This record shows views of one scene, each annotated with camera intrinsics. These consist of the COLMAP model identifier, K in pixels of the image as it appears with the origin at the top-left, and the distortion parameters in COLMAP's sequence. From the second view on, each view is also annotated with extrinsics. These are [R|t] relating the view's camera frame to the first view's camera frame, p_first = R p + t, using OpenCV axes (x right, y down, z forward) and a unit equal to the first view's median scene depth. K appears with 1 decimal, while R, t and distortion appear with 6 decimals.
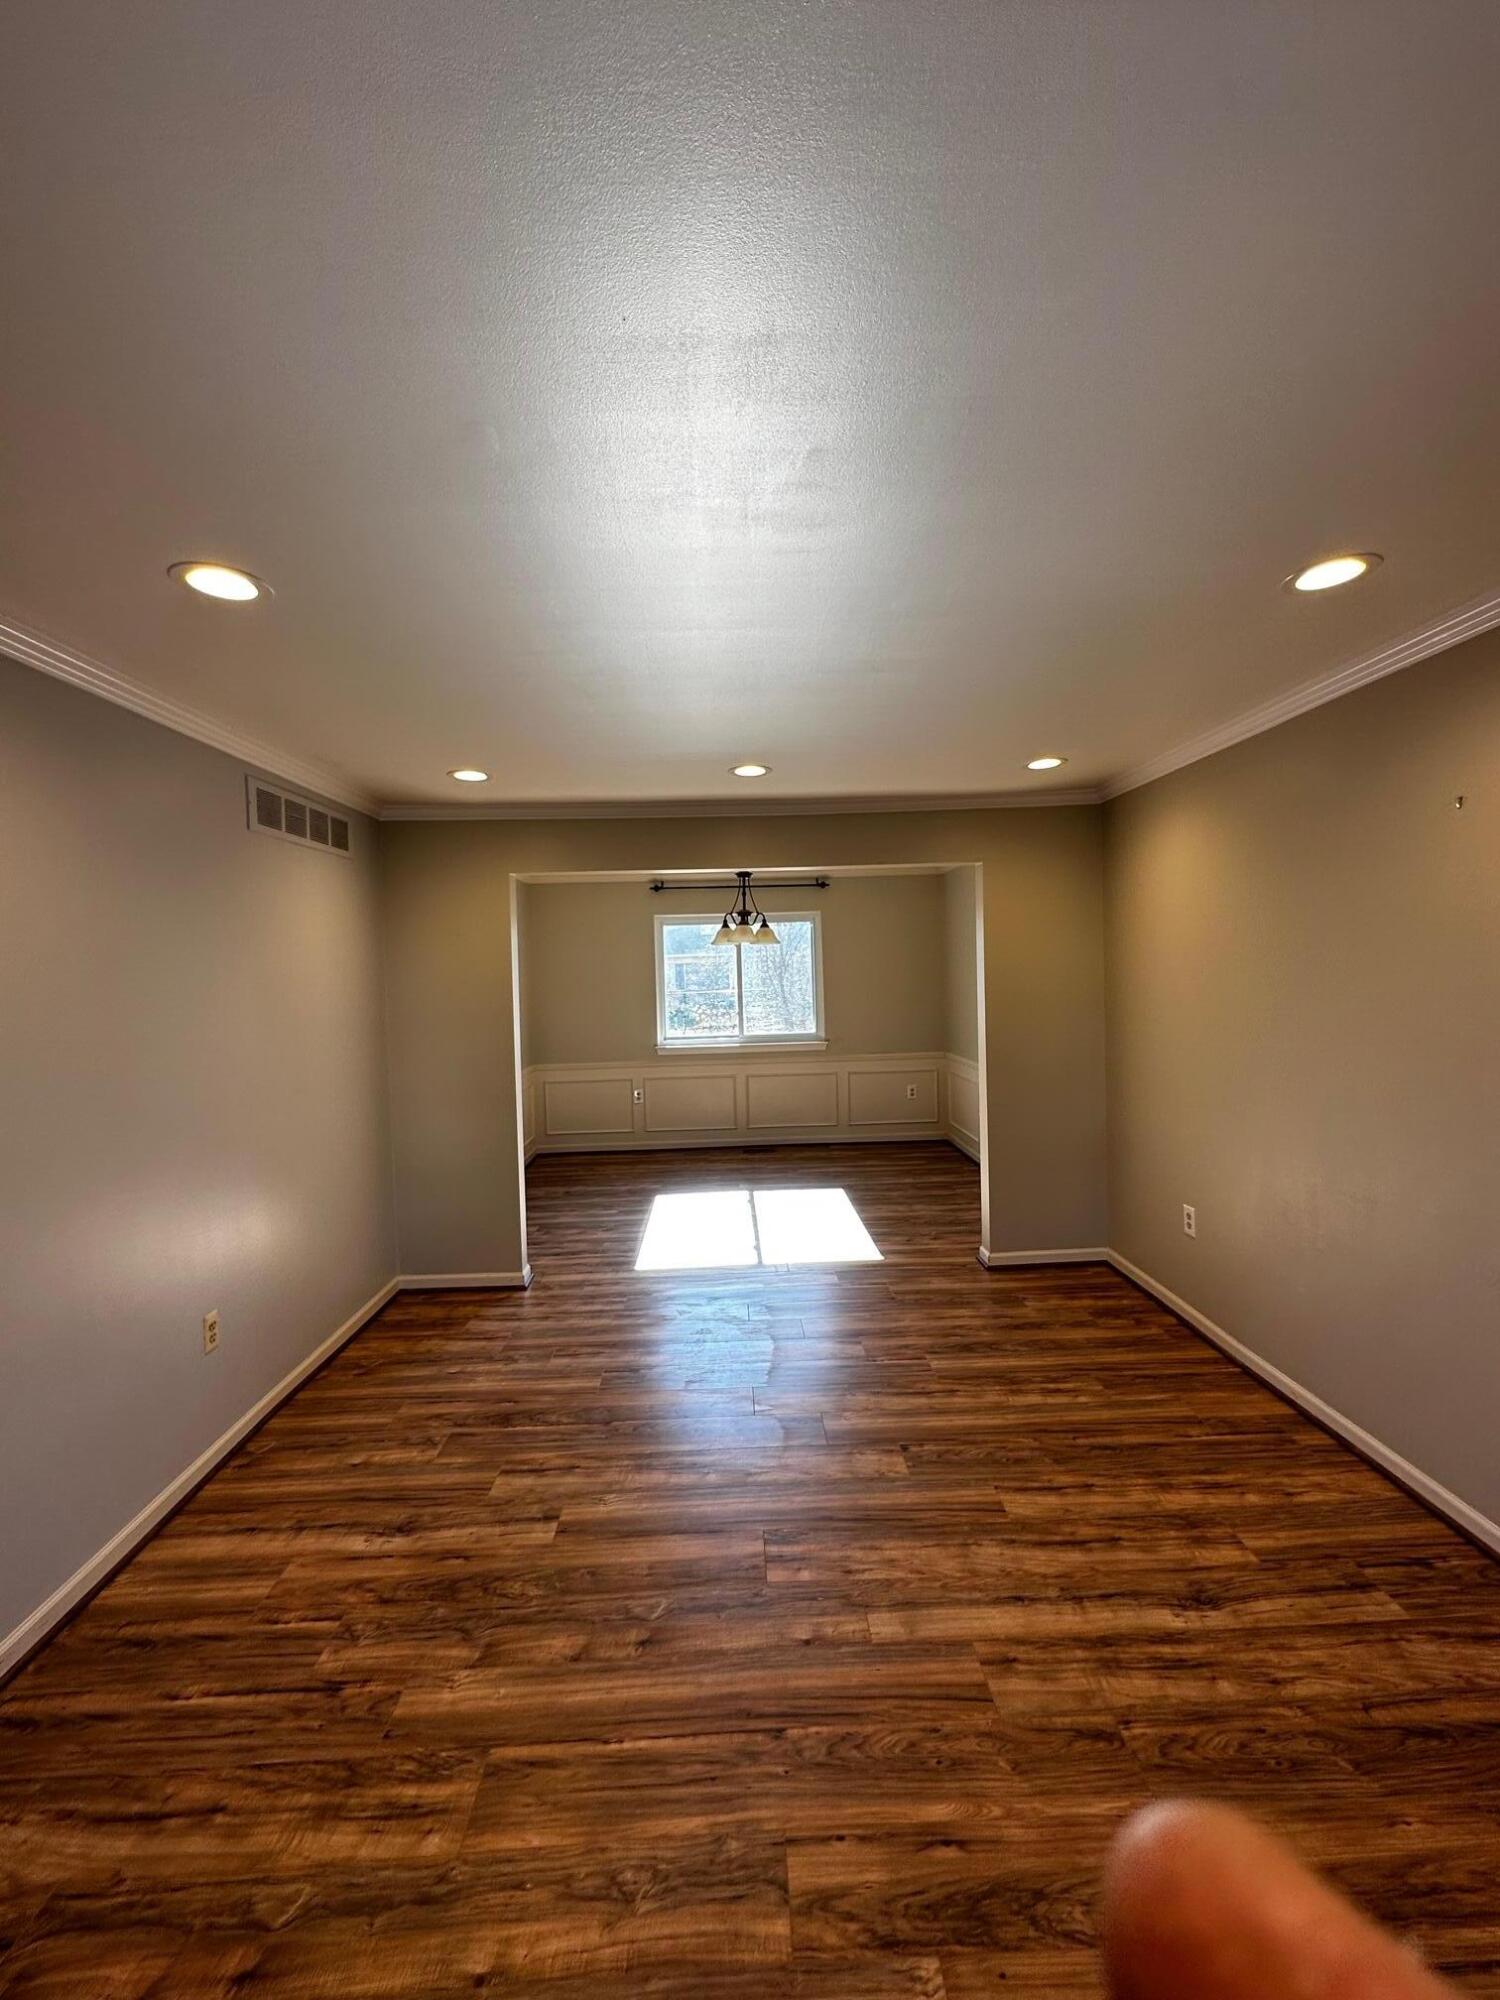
lens RADIAL K [[800.2, 0, 750.7], [0, 800.2, 989.6], [0, 0, 1]] dist [-0.000037, -0.000390]
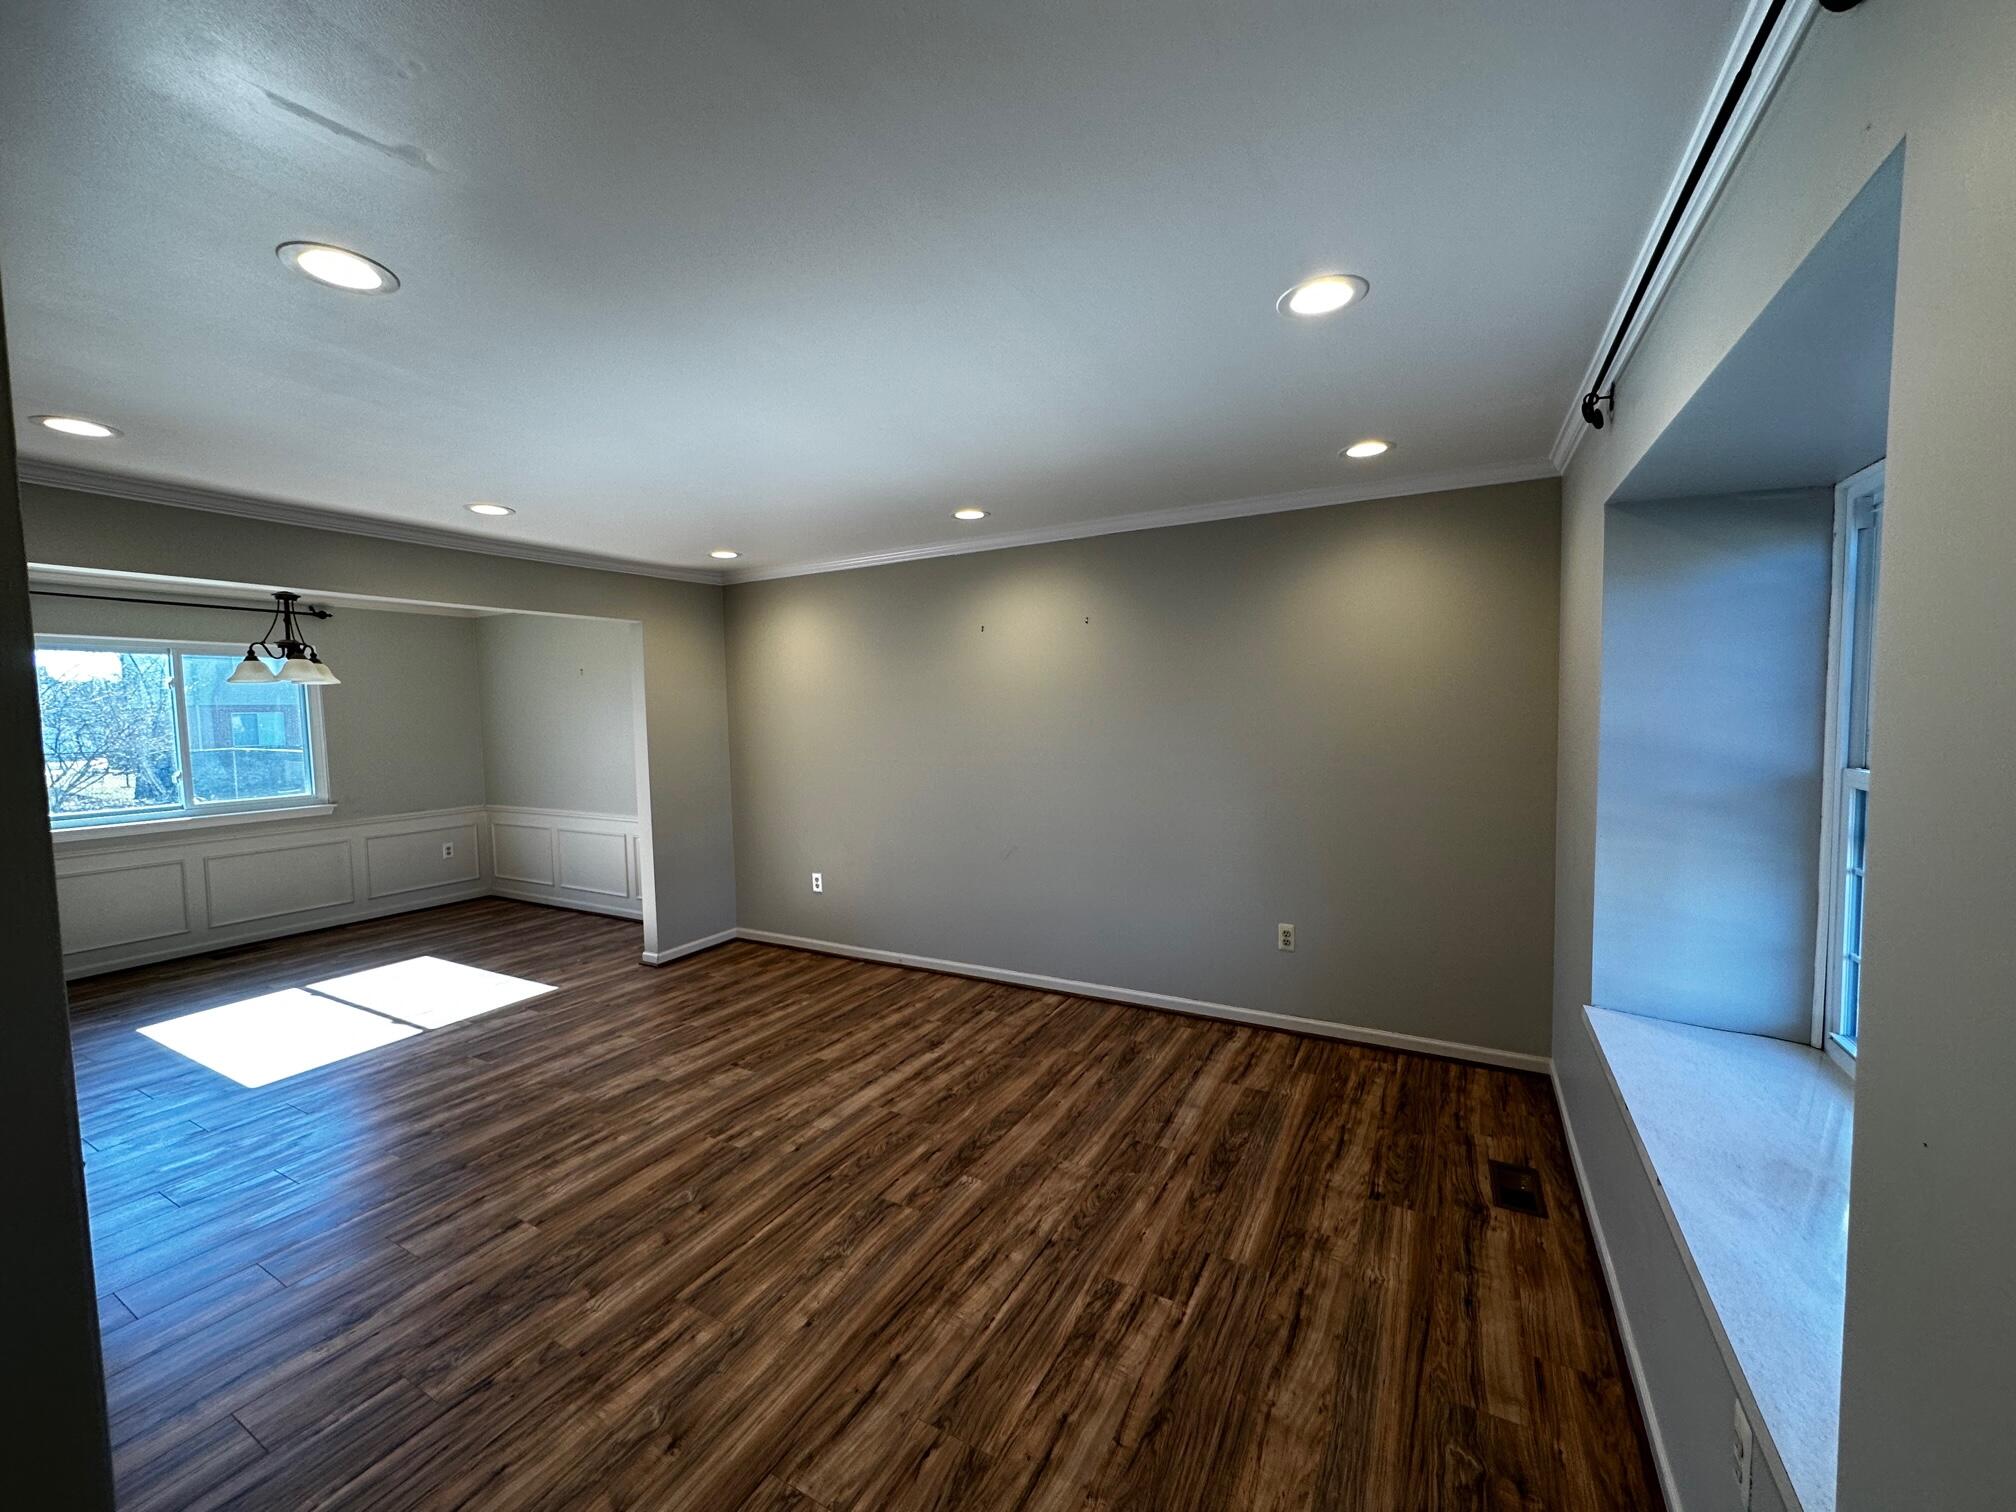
lens RADIAL K [[806.6, 0, 1004.0], [0, 806.6, 759.3], [0, 0, 1]] dist [-0.000037, -0.000390]
pose [[0.511568, -0.038438, 0.858382, -0.794082], [0.025672, 0.999237, 0.029446, 0.035339], [-0.858859, 0.006973, 0.512165, -0.094804]]
